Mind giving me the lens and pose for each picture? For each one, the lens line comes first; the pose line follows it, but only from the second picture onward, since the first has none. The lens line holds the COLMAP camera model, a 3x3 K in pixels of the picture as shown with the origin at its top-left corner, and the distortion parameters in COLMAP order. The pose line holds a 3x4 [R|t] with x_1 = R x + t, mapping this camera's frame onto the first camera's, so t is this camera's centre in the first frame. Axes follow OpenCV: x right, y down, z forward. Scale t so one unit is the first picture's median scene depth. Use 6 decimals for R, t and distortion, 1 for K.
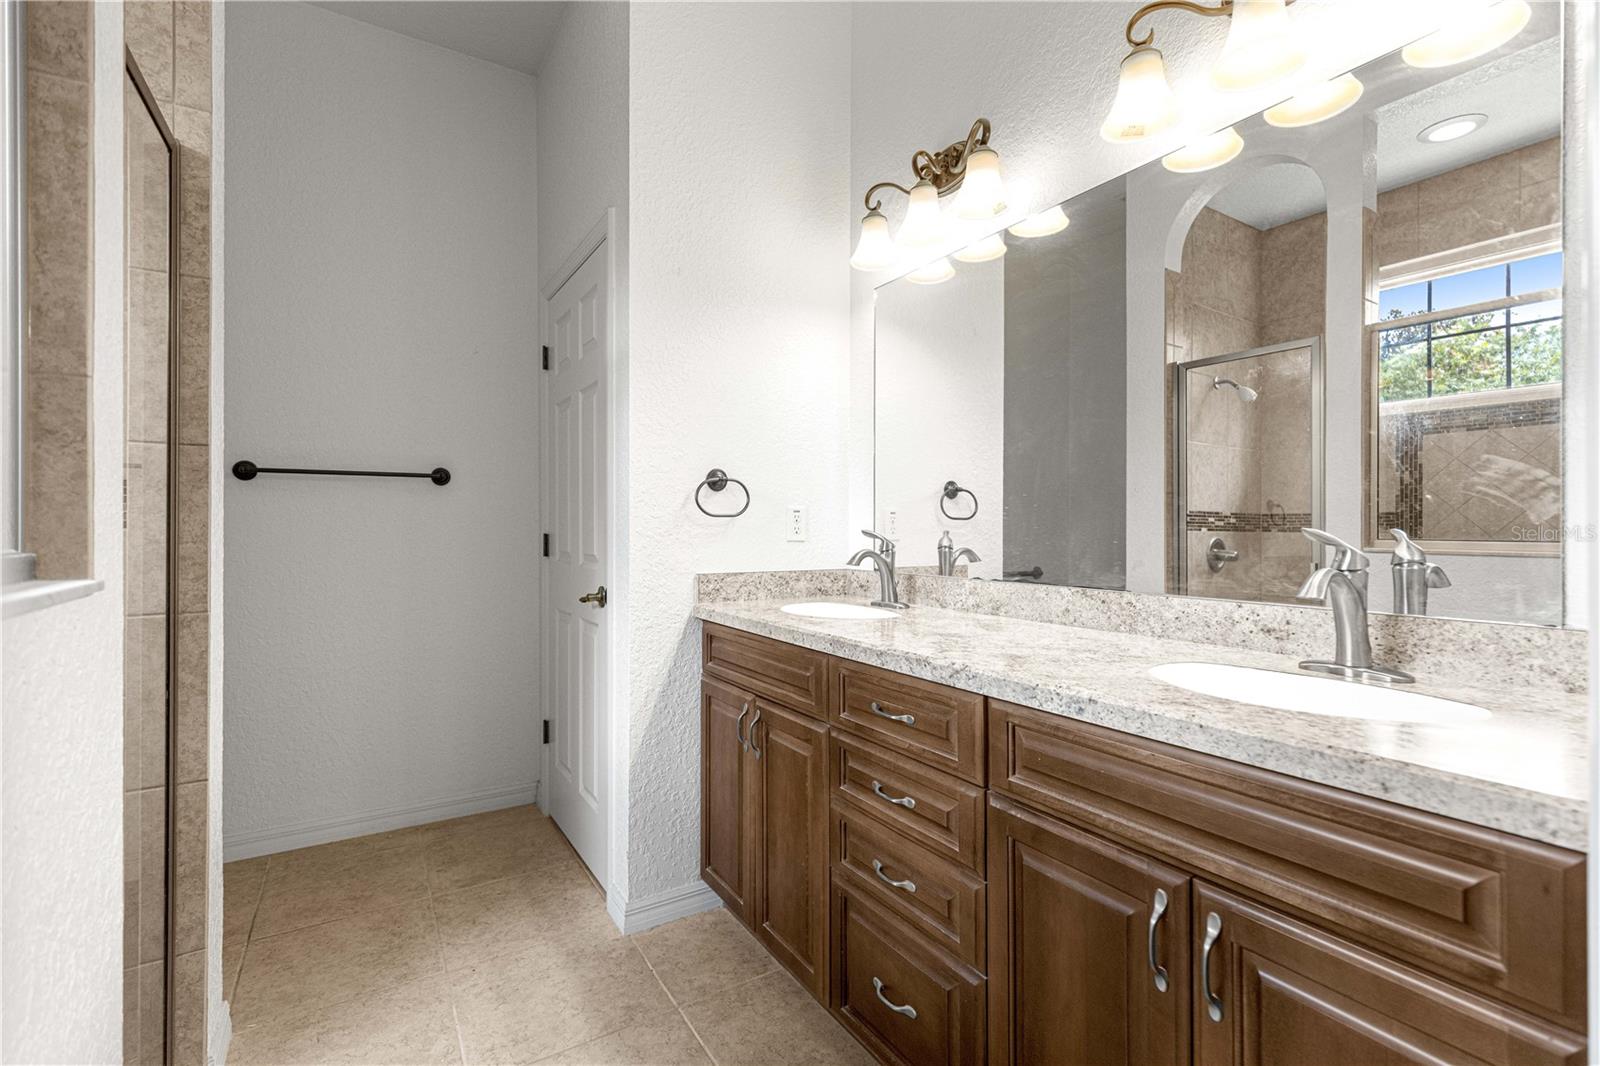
lens RADIAL K [[725.7, 0, 806.5], [0, 725.7, 514.1], [0, 0, 1]] dist [0.004891, 0.000035]
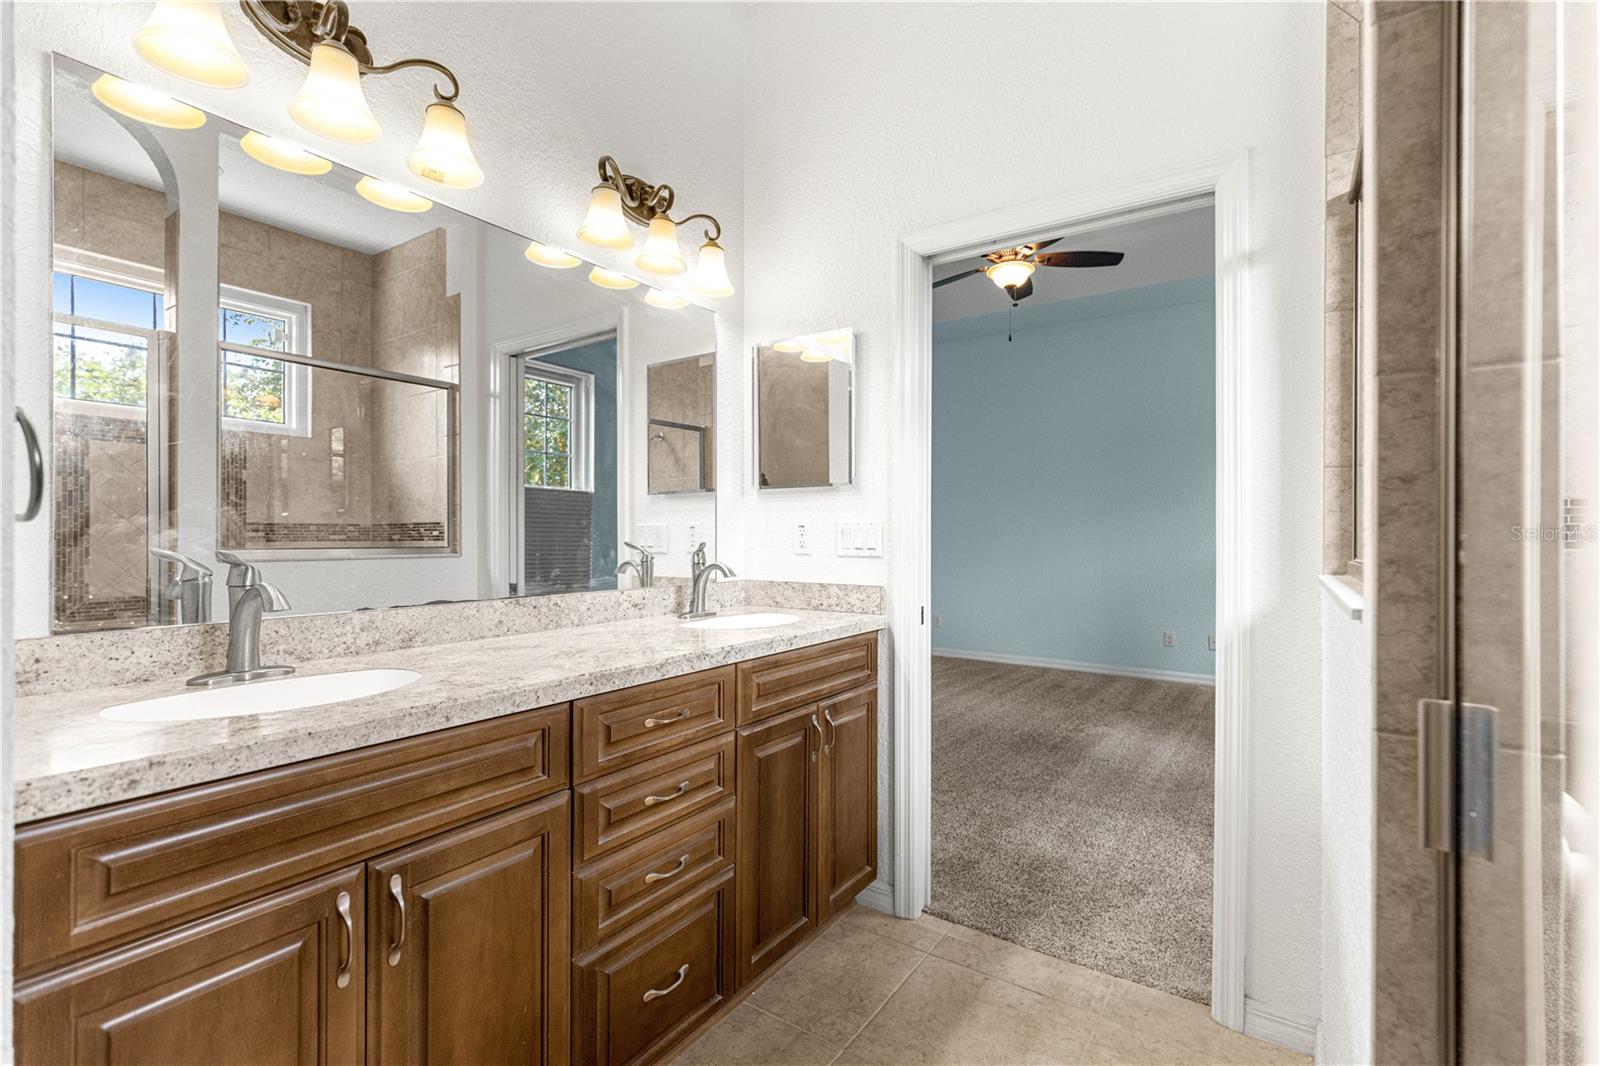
lens RADIAL K [[720.4, 0, 806.6], [0, 720.4, 538.6], [0, 0, 1]] dist [0.011520, -0.000179]
pose [[-0.406972, -0.002879, 0.913436, -0.882242], [-0.016729, 0.999851, -0.004303, 0.011946], [-0.913287, -0.017032, -0.406960, 1.185019]]
